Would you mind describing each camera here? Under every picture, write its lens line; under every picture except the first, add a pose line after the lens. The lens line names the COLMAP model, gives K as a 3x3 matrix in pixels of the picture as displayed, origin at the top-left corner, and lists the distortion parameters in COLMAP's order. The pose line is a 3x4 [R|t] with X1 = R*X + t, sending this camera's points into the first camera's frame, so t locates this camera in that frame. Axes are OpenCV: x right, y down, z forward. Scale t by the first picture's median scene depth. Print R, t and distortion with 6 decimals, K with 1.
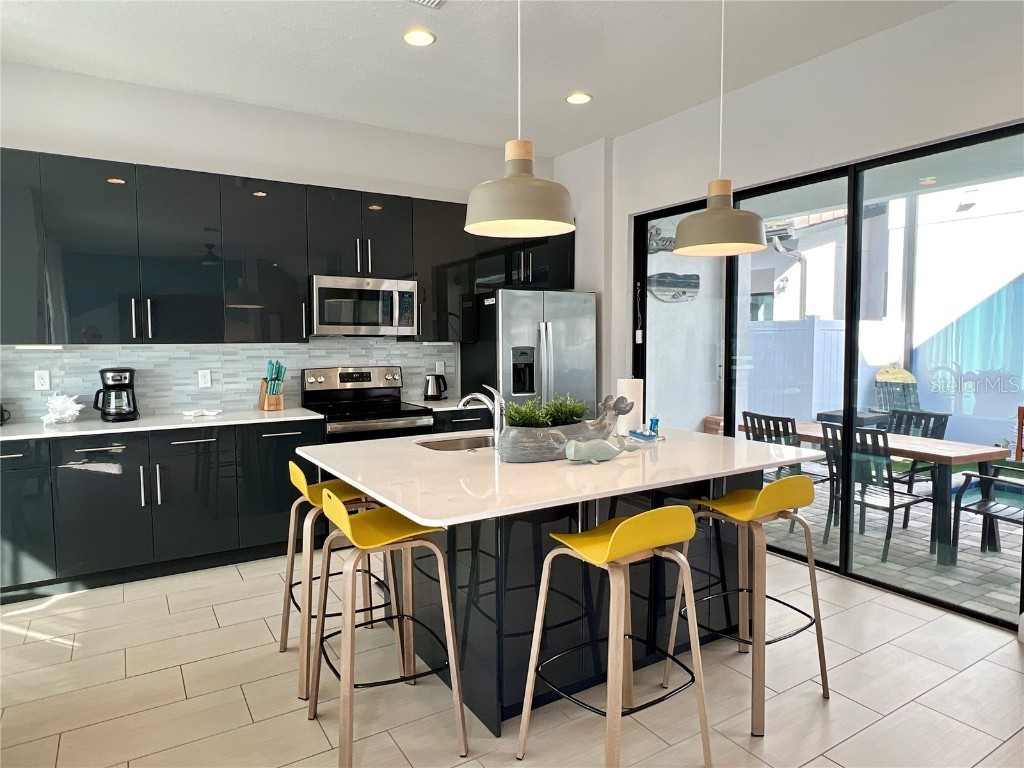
lens RADIAL K [[629.7, 0, 506.8], [0, 629.7, 383.6], [0, 0, 1]] dist [-0.004689, 0.001223]
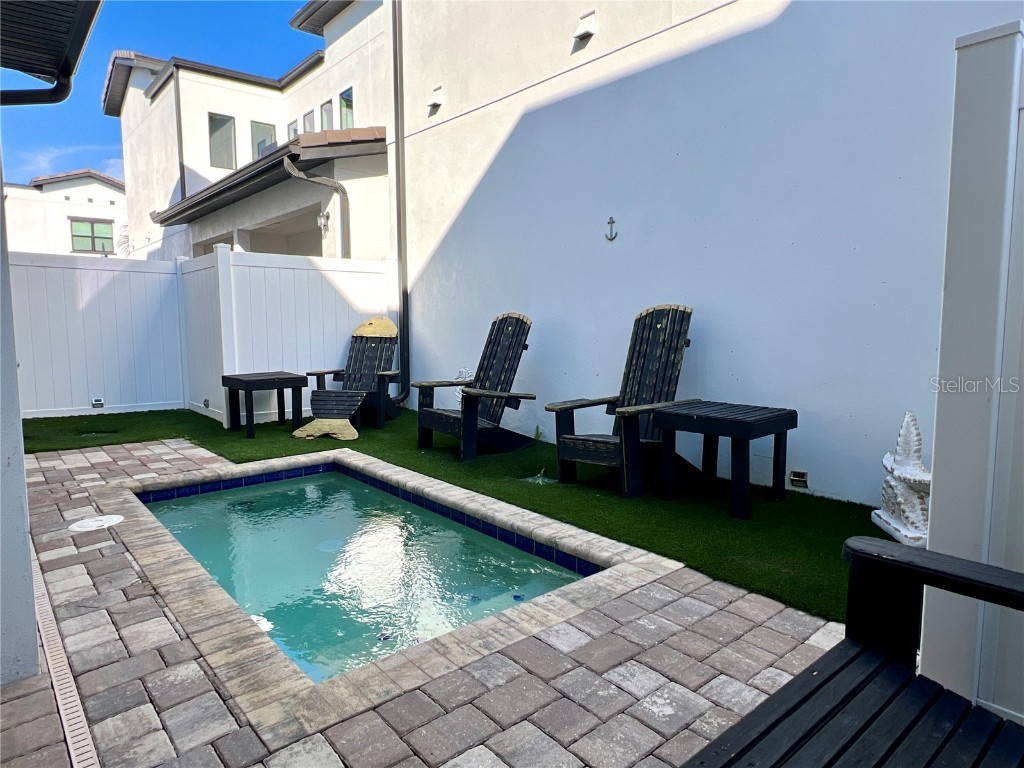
lens RADIAL K [[629.7, 0, 505.6], [0, 629.7, 377.7], [0, 0, 1]] dist [-0.004689, 0.001223]
pose [[0.988735, -0.016198, 0.148797, 1.328135], [0.012495, 0.999589, 0.025785, 0.063986], [-0.149154, -0.023635, 0.988531, 0.381727]]
